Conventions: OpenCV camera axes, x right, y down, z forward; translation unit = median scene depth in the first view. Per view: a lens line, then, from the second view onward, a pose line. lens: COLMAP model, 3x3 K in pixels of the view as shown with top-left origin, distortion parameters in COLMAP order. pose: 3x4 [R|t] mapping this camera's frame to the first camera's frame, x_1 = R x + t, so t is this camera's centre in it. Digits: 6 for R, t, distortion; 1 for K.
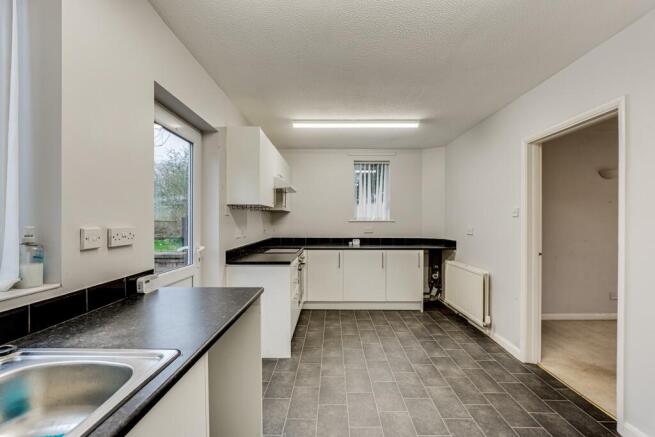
lens RADIAL K [[273.5, 0, 342.4], [0, 273.5, 220.0], [0, 0, 1]] dist [-0.001165, 0.000023]
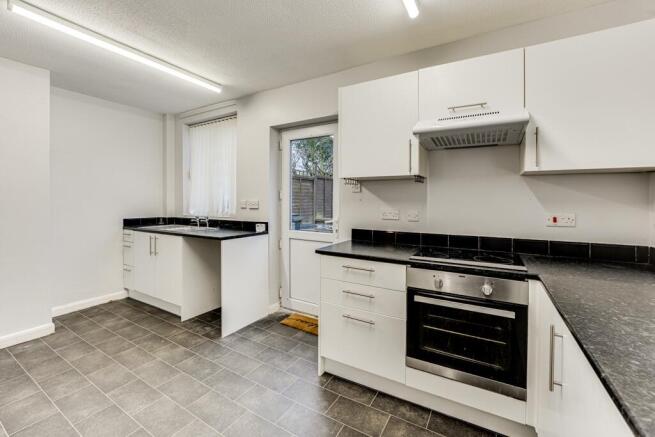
lens RADIAL K [[286.9, 0, 344.8], [0, 286.9, 203.1], [0, 0, 1]] dist [-0.002277, -0.000117]
pose [[-0.532326, 0.005751, -0.846520, 0.355394], [-0.002129, 0.999965, 0.008132, 0.009991], [0.846537, 0.006131, -0.532294, 1.175325]]
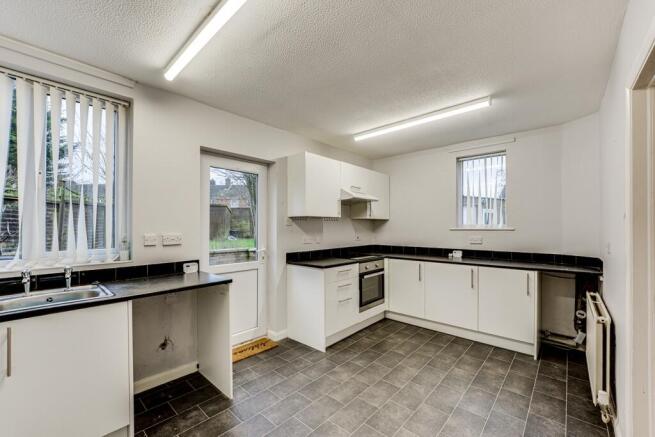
lens RADIAL K [[276.1, 0, 323.6], [0, 276.1, 225.7], [0, 0, 1]] dist [-0.001327, -0.000131]
pose [[0.730160, -0.005374, -0.683255, 0.460088], [0.003812, 0.999986, -0.003791, -0.008207], [0.683265, 0.000164, 0.730170, 0.135449]]
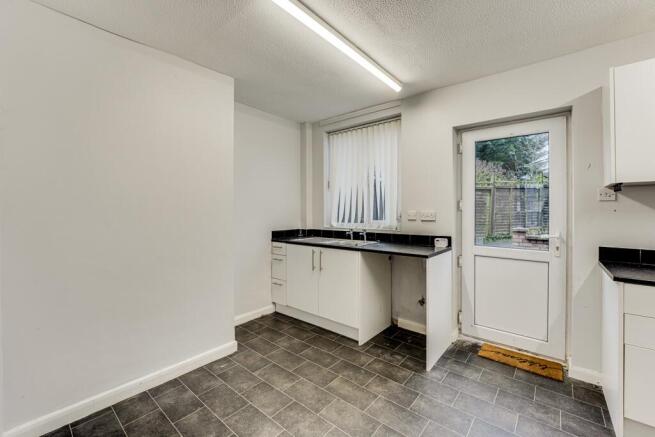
lens RADIAL K [[279.0, 0, 337.0], [0, 279.0, 209.9], [0, 0, 1]] dist [-0.010606, 0.000124]
pose [[-0.650885, -0.002842, -0.759171, 0.510234], [0.001599, 0.999986, -0.005114, 0.008843], [0.759174, -0.004543, -0.650871, 0.730875]]
